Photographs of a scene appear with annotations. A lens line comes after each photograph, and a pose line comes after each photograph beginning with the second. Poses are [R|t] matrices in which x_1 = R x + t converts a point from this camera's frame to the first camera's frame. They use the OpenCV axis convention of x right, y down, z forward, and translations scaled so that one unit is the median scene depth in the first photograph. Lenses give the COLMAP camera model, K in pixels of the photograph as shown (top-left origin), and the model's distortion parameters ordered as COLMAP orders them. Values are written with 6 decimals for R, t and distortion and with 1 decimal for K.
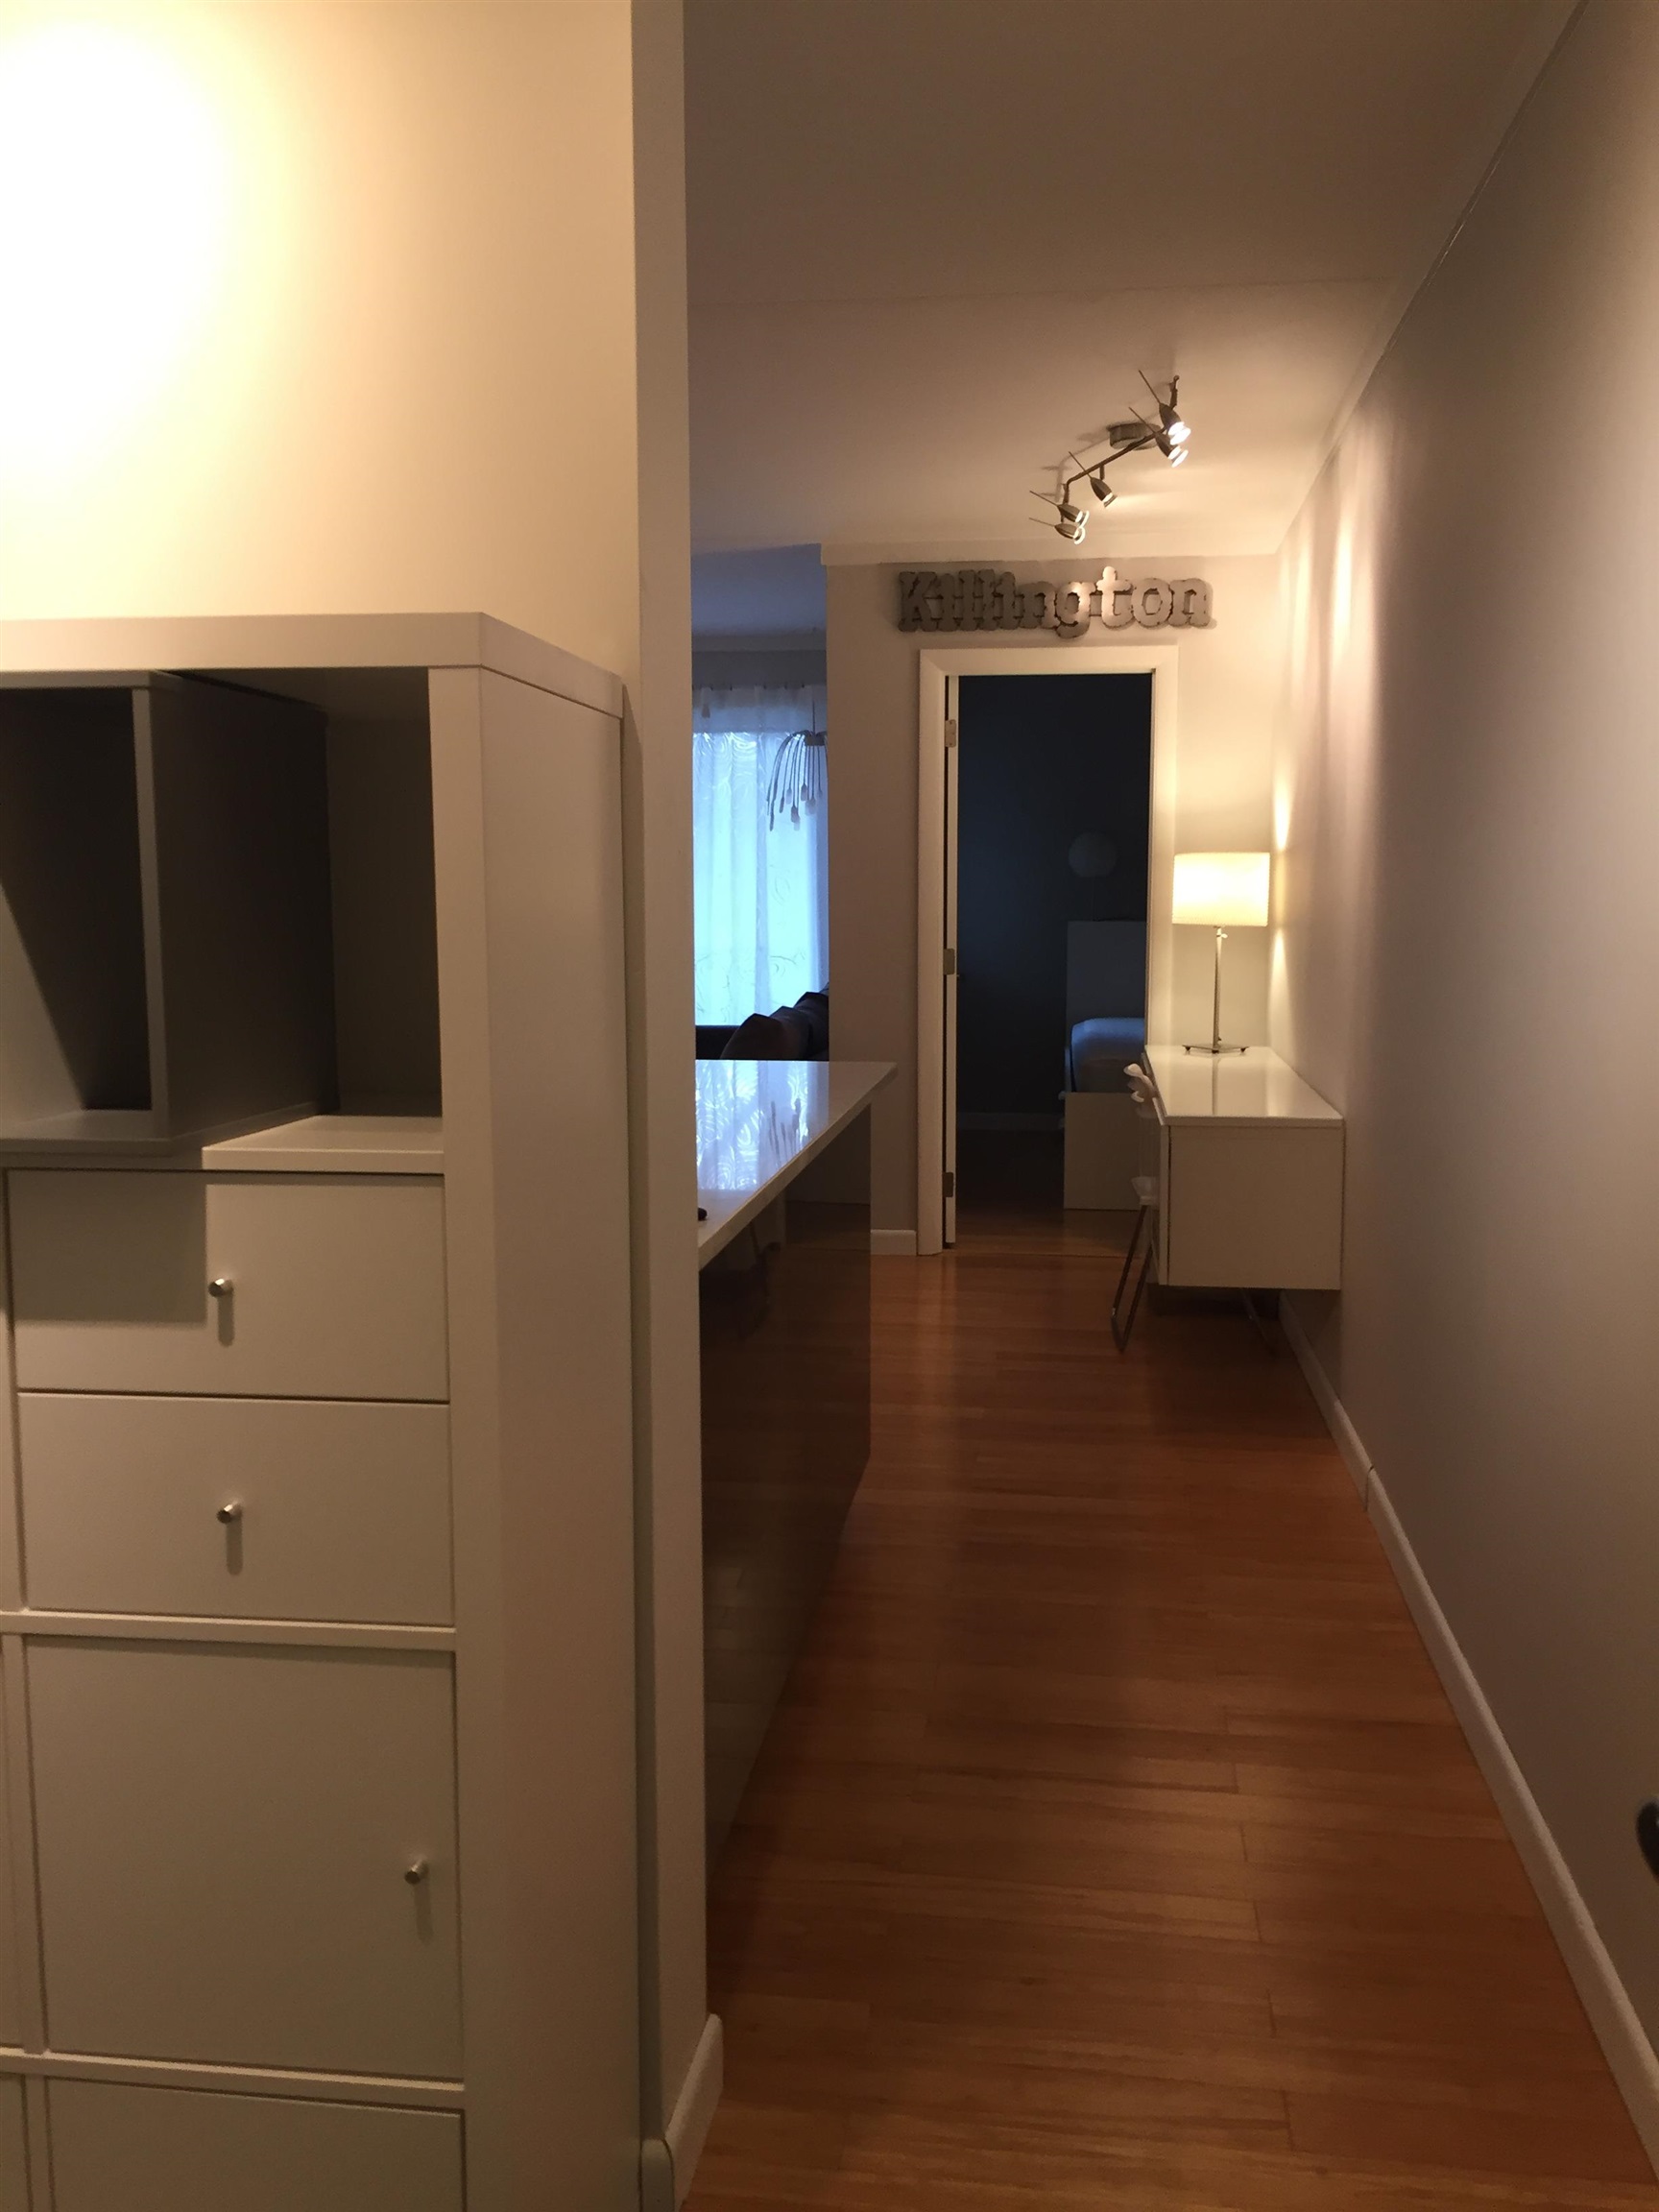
lens RADIAL K [[1861.2, 0, 842.1], [0, 1861.2, 1095.5], [0, 0, 1]] dist [0.069364, -0.084529]
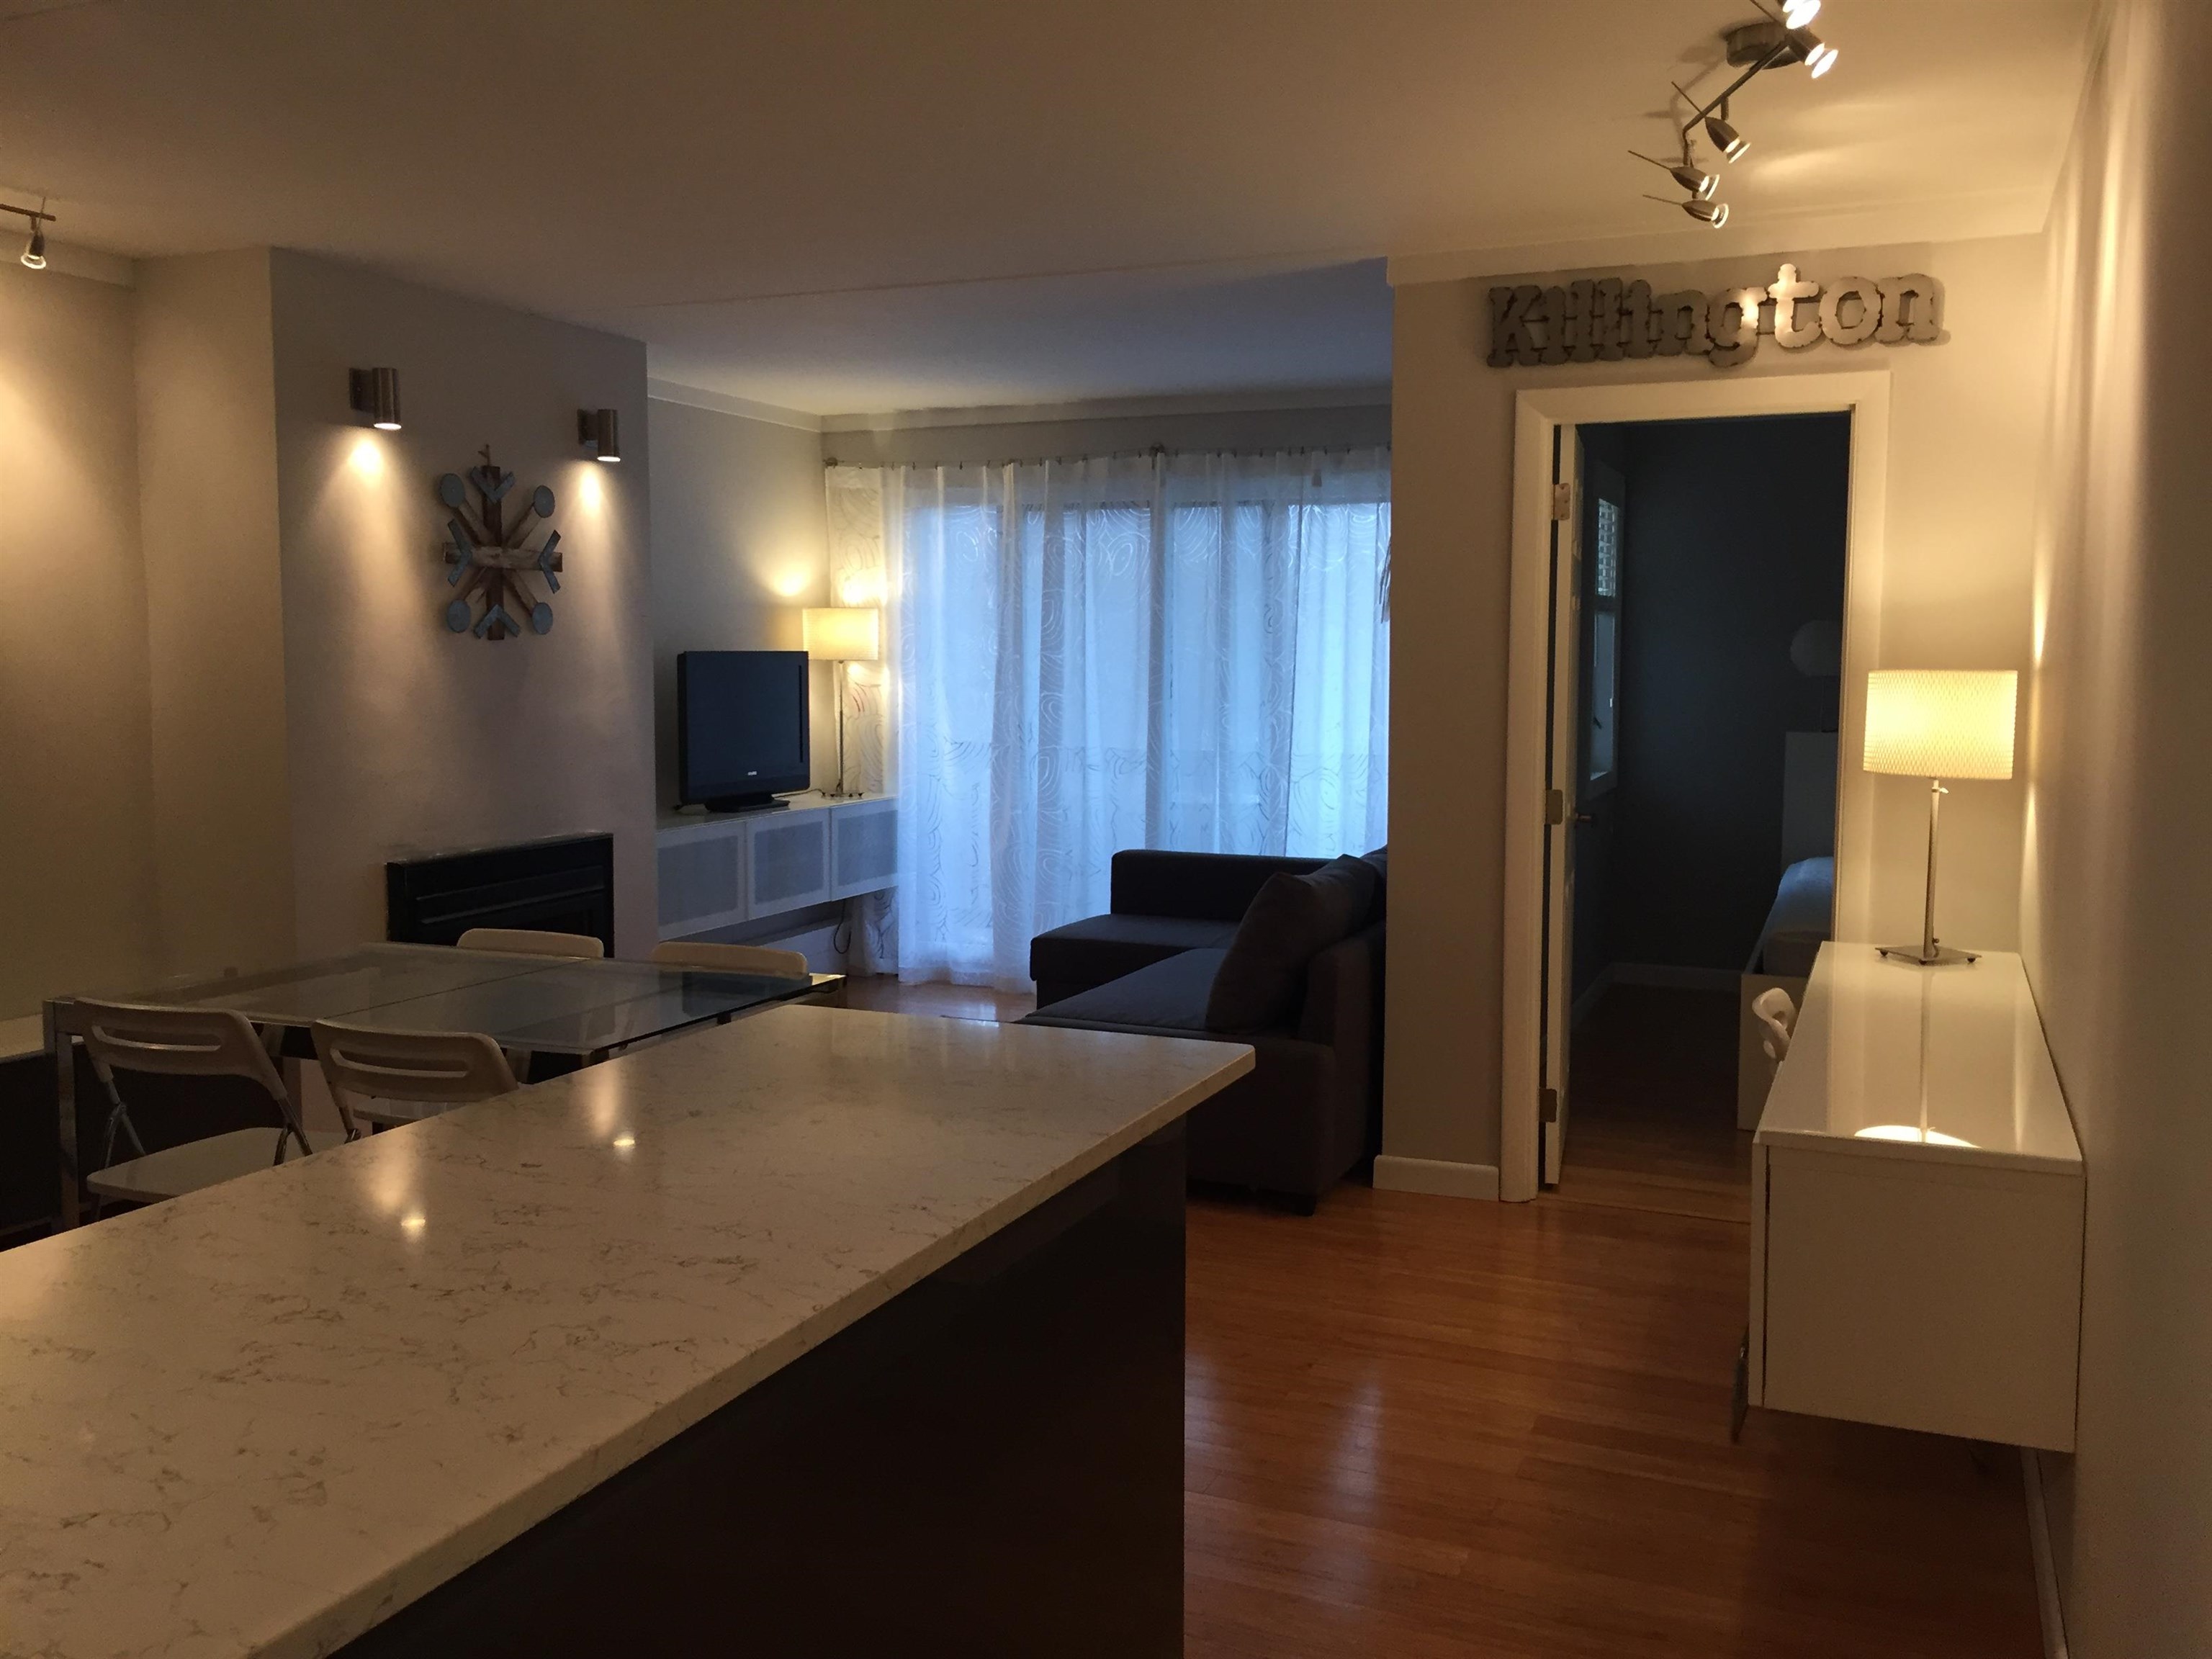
lens RADIAL K [[1861.2, 0, 1107.5], [0, 1861.2, 816.3], [0, 0, 1]] dist [0.069364, -0.084529]
pose [[0.962217, 0.026415, -0.270998, 0.128418], [-0.032866, 0.999274, -0.019292, -0.069684], [0.270291, 0.027470, 0.962387, 0.341124]]
